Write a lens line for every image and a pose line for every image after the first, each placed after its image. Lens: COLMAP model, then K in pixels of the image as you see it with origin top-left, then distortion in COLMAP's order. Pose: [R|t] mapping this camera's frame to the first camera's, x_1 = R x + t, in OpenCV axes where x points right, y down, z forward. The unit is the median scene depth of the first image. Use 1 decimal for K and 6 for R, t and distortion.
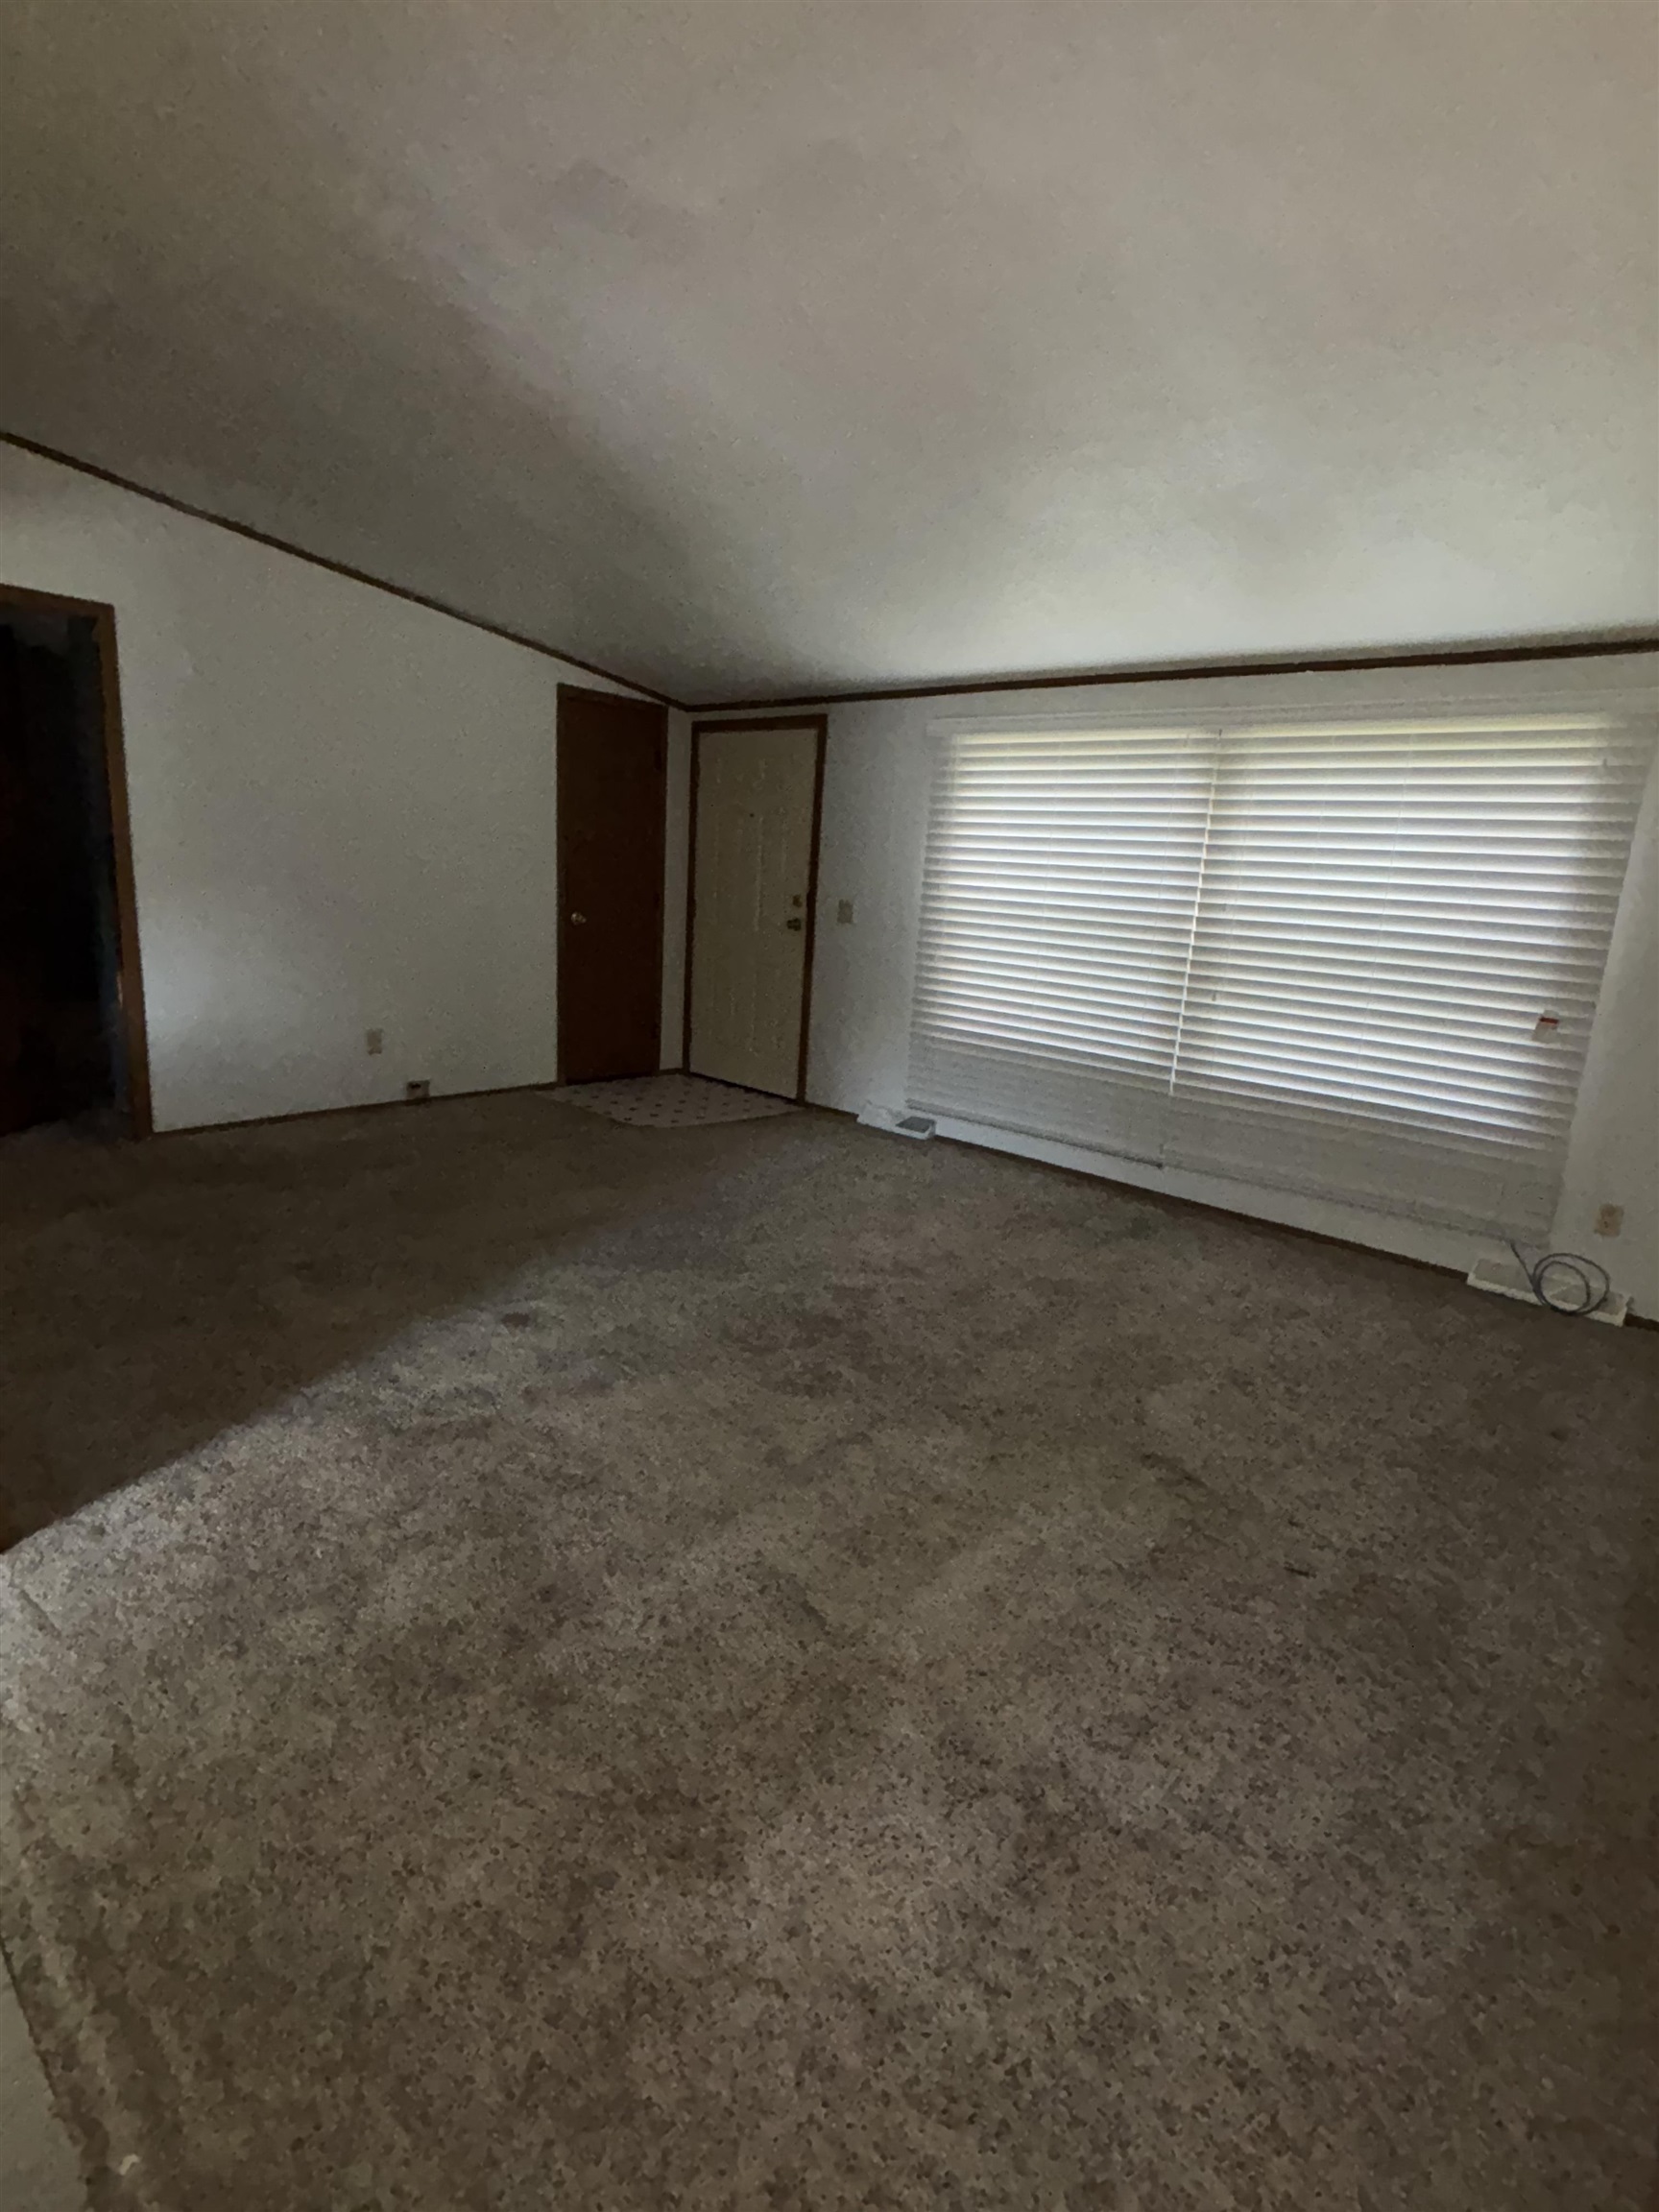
lens RADIAL K [[1051.5, 0, 829.5], [0, 1051.5, 1106.0], [0, 0, 1]] dist [0.051642, -0.071765]
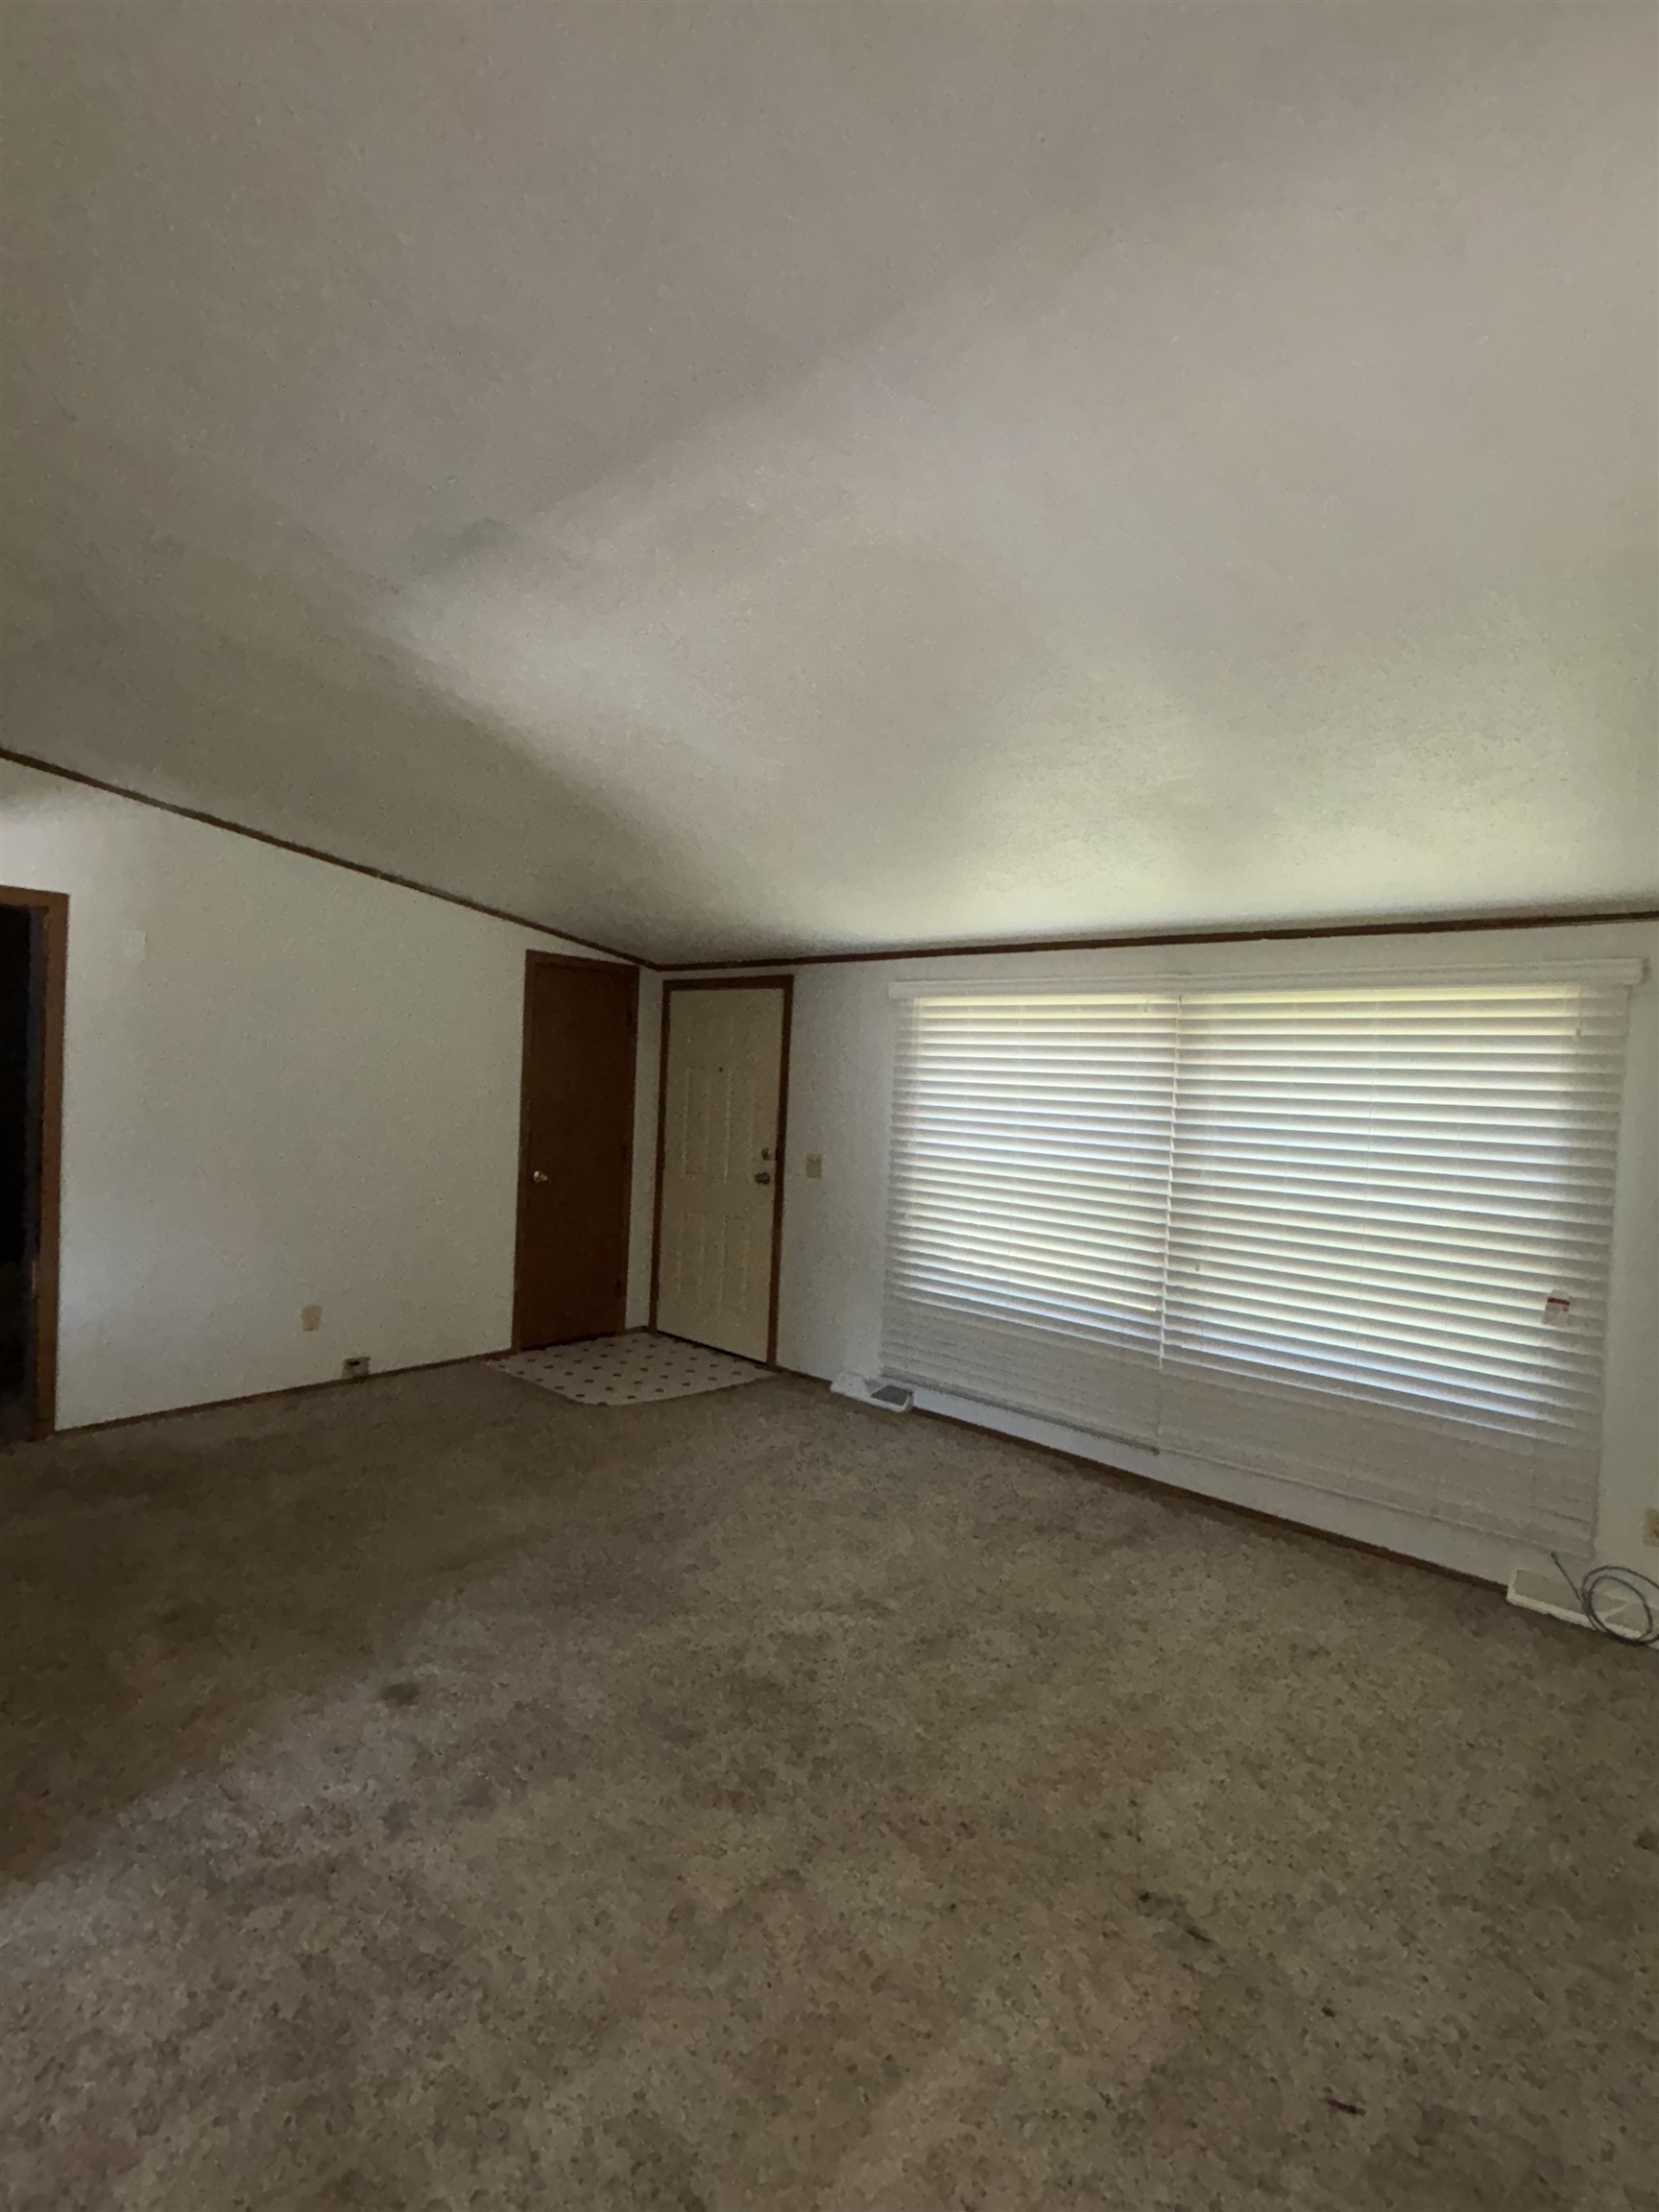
lens RADIAL K [[1055.0, 0, 829.5], [0, 1055.0, 1106.0], [0, 0, 1]] dist [0.001767, -0.000284]
pose [[0.999901, -0.013971, -0.001578, 0.049360], [0.013389, 0.980395, -0.196587, -0.077740], [0.004293, 0.196546, 0.980485, 0.062394]]
